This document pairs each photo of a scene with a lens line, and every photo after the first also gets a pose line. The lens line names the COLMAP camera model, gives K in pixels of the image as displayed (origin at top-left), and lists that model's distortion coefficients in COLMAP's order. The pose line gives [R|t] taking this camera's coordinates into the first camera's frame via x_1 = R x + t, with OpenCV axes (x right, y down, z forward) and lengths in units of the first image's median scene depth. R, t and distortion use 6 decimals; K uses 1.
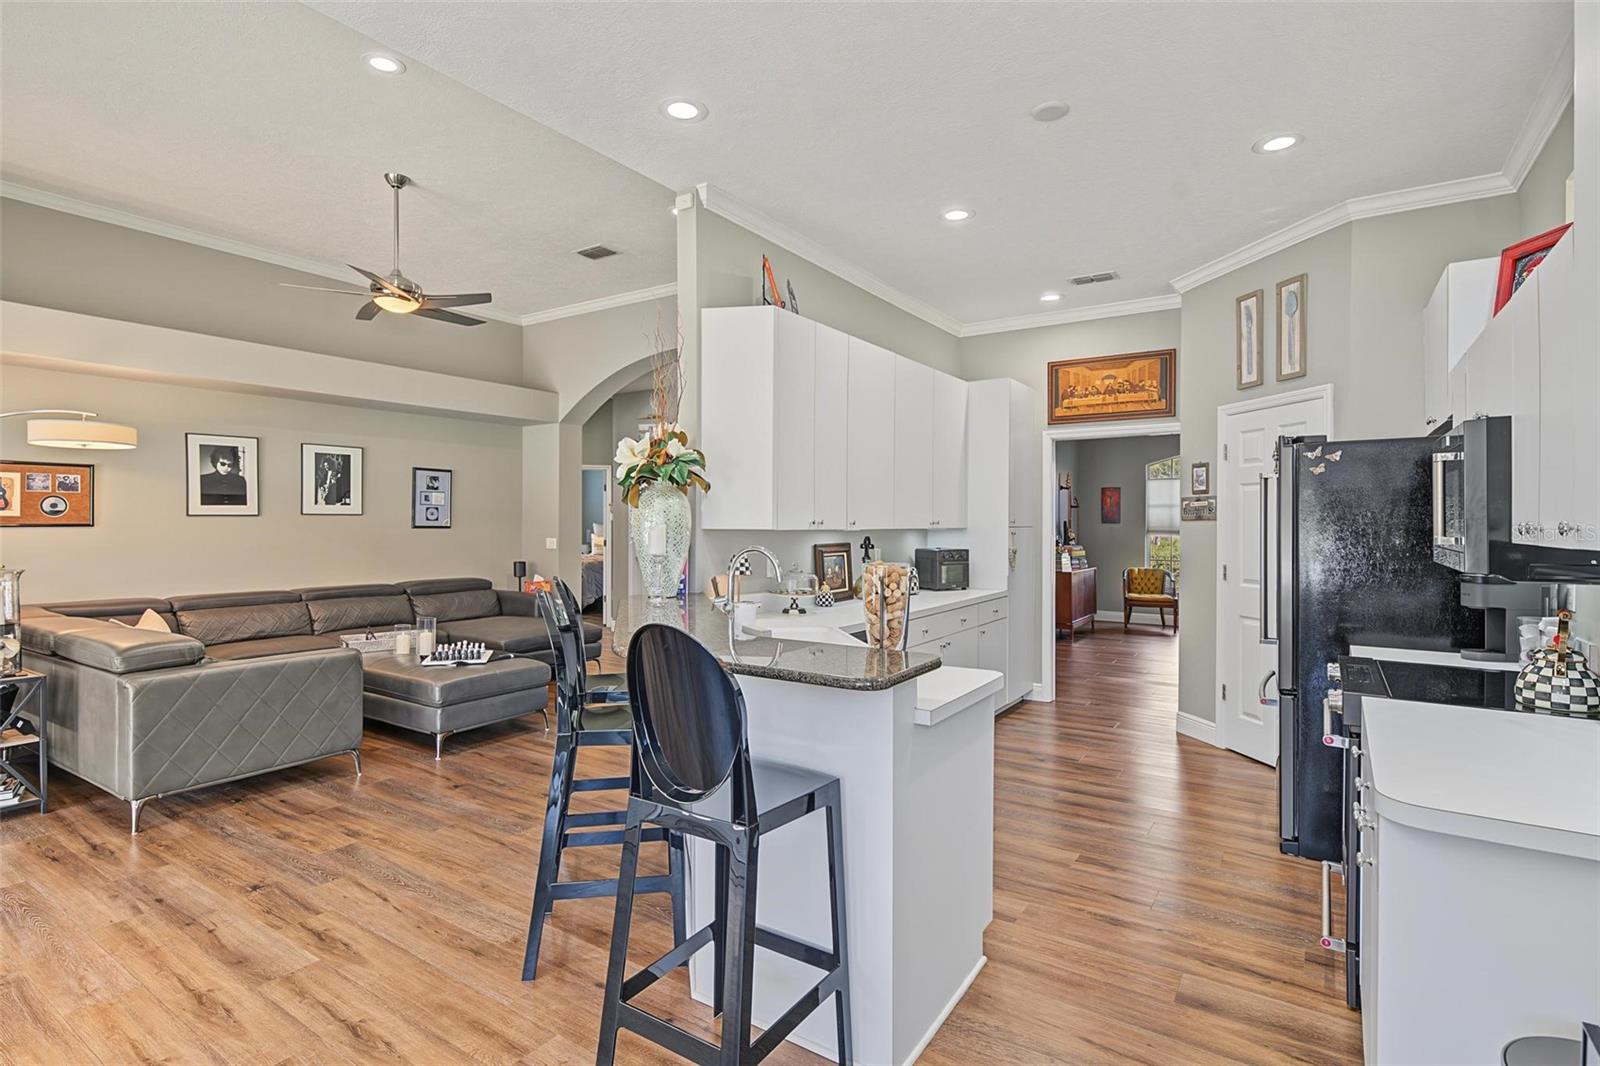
lens RADIAL K [[799.2, 0, 795.4], [0, 799.2, 529.2], [0, 0, 1]] dist [0.001552, -0.000266]
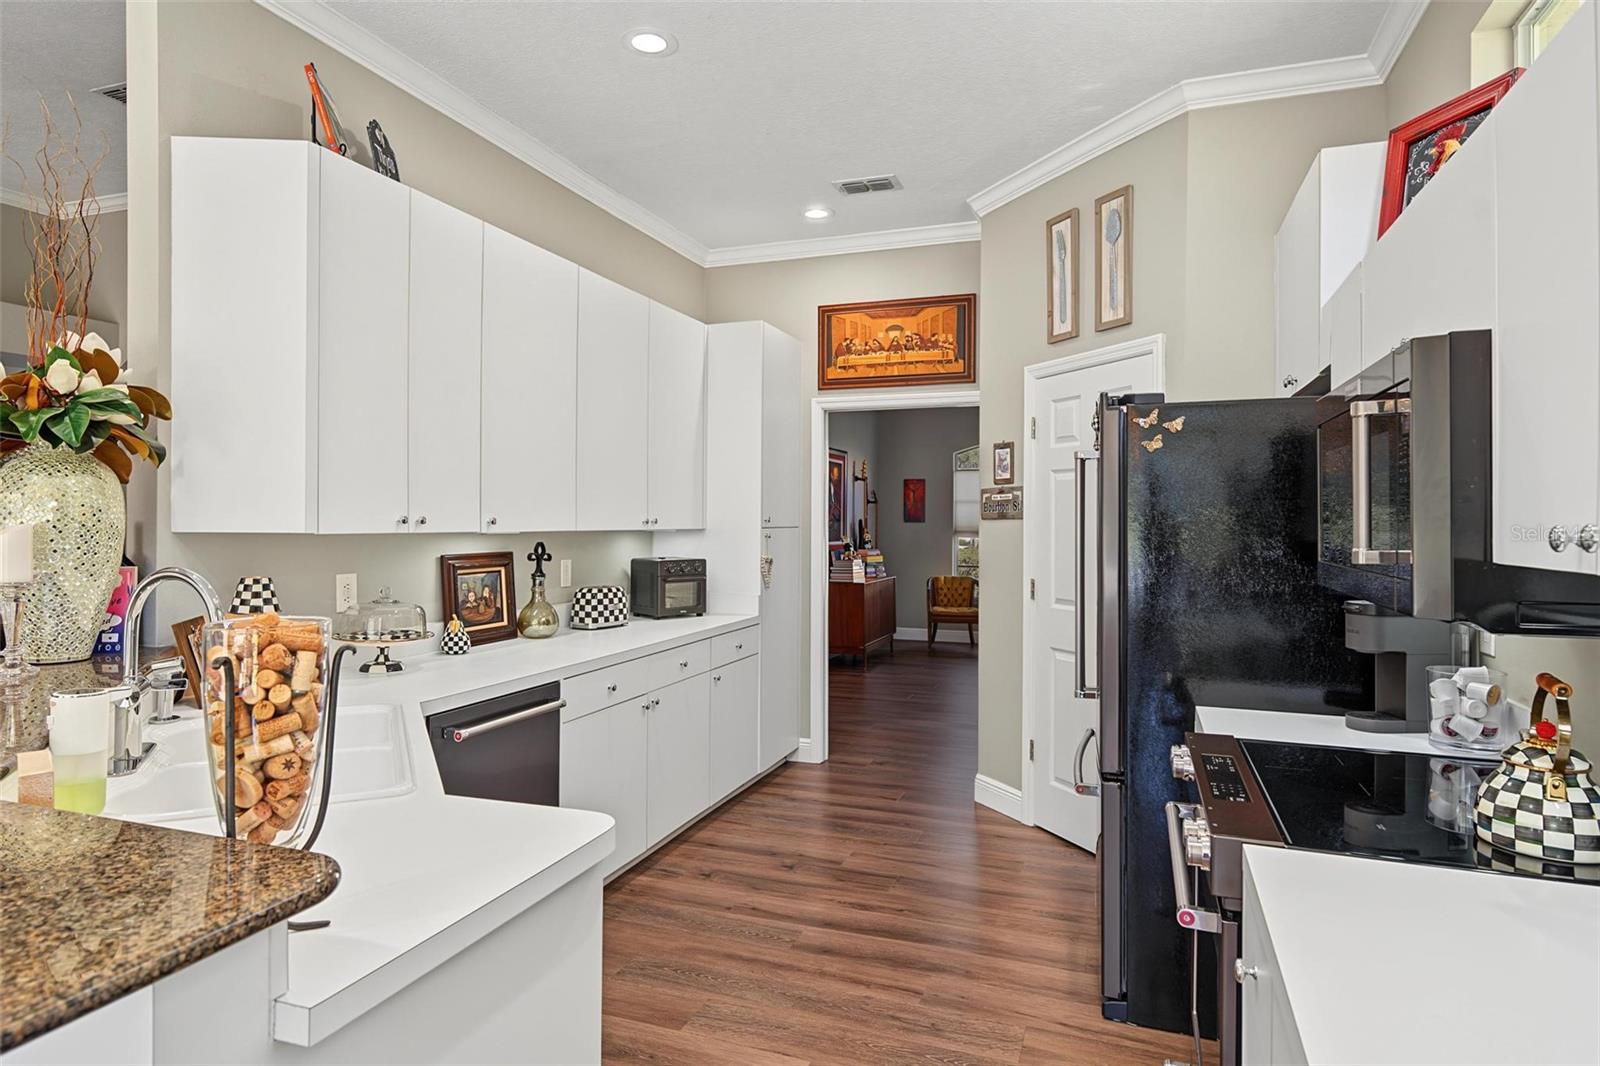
lens RADIAL K [[929.7, 0, 801.2], [0, 929.7, 526.0], [0, 0, 1]] dist [0.000983, 0.000466]
pose [[0.971541, 0.001178, 0.236869, 0.131521], [-0.000588, 0.999997, -0.002563, -0.002729], [-0.236871, 0.002351, 0.971538, 0.225452]]
